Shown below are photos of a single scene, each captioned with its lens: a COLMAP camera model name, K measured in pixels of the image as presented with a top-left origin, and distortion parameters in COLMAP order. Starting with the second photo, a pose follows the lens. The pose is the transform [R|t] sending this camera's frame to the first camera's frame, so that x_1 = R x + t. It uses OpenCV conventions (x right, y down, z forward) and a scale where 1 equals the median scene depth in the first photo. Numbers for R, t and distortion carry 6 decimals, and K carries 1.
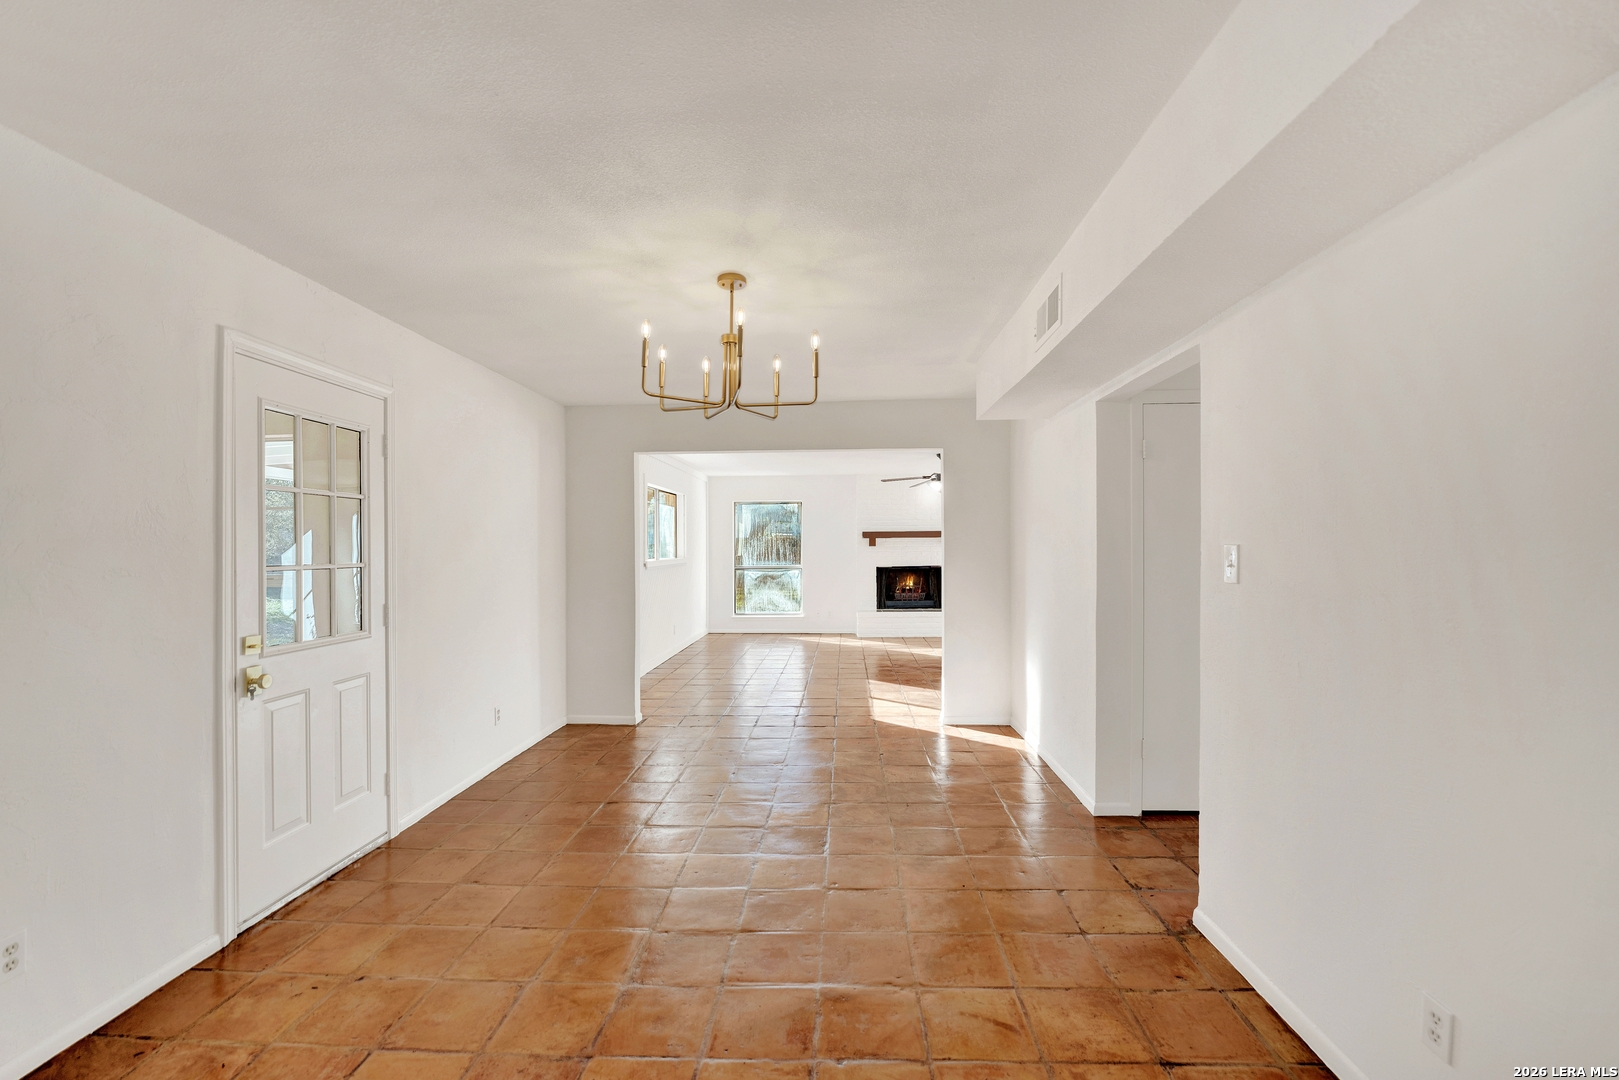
lens RADIAL K [[685.2, 0, 804.6], [0, 685.2, 551.2], [0, 0, 1]] dist [-0.000318, -0.000217]
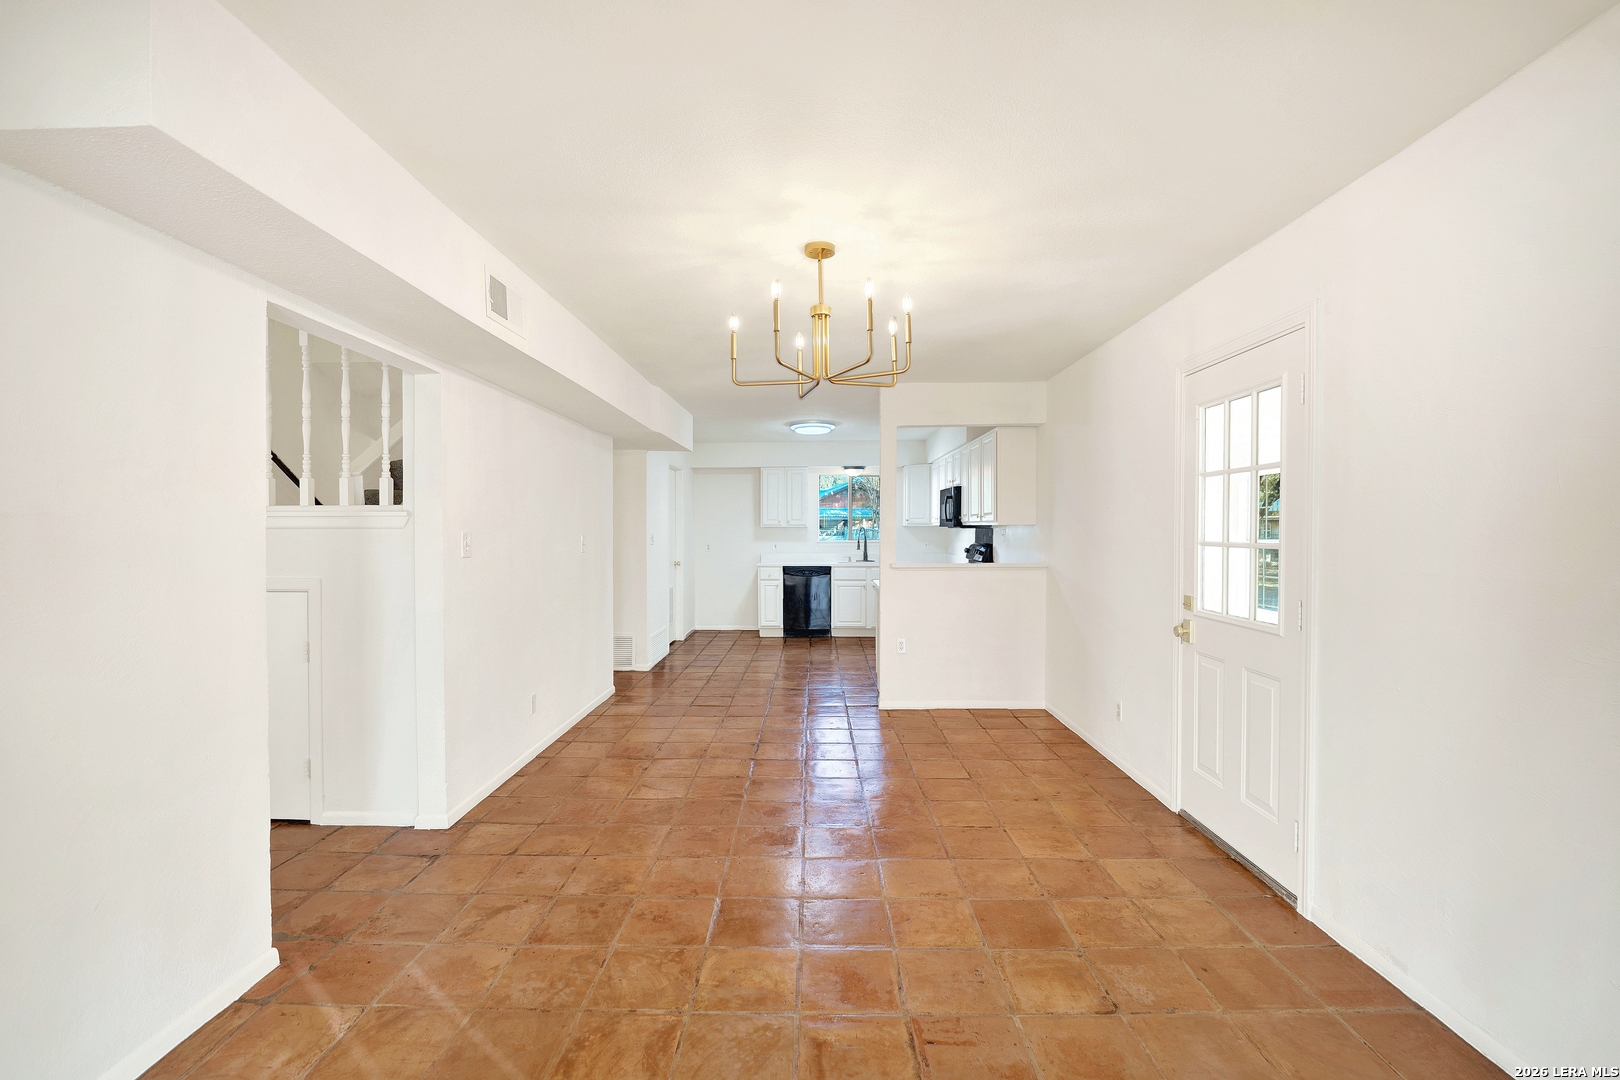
lens RADIAL K [[678.2, 0, 809.6], [0, 678.2, 537.7], [0, 0, 1]] dist [-0.019390, 0.000135]
pose [[-0.998311, 0.013414, -0.056529, -0.042067], [0.012259, 0.999710, 0.020733, -0.015346], [0.056791, 0.020005, -0.998186, 2.155995]]
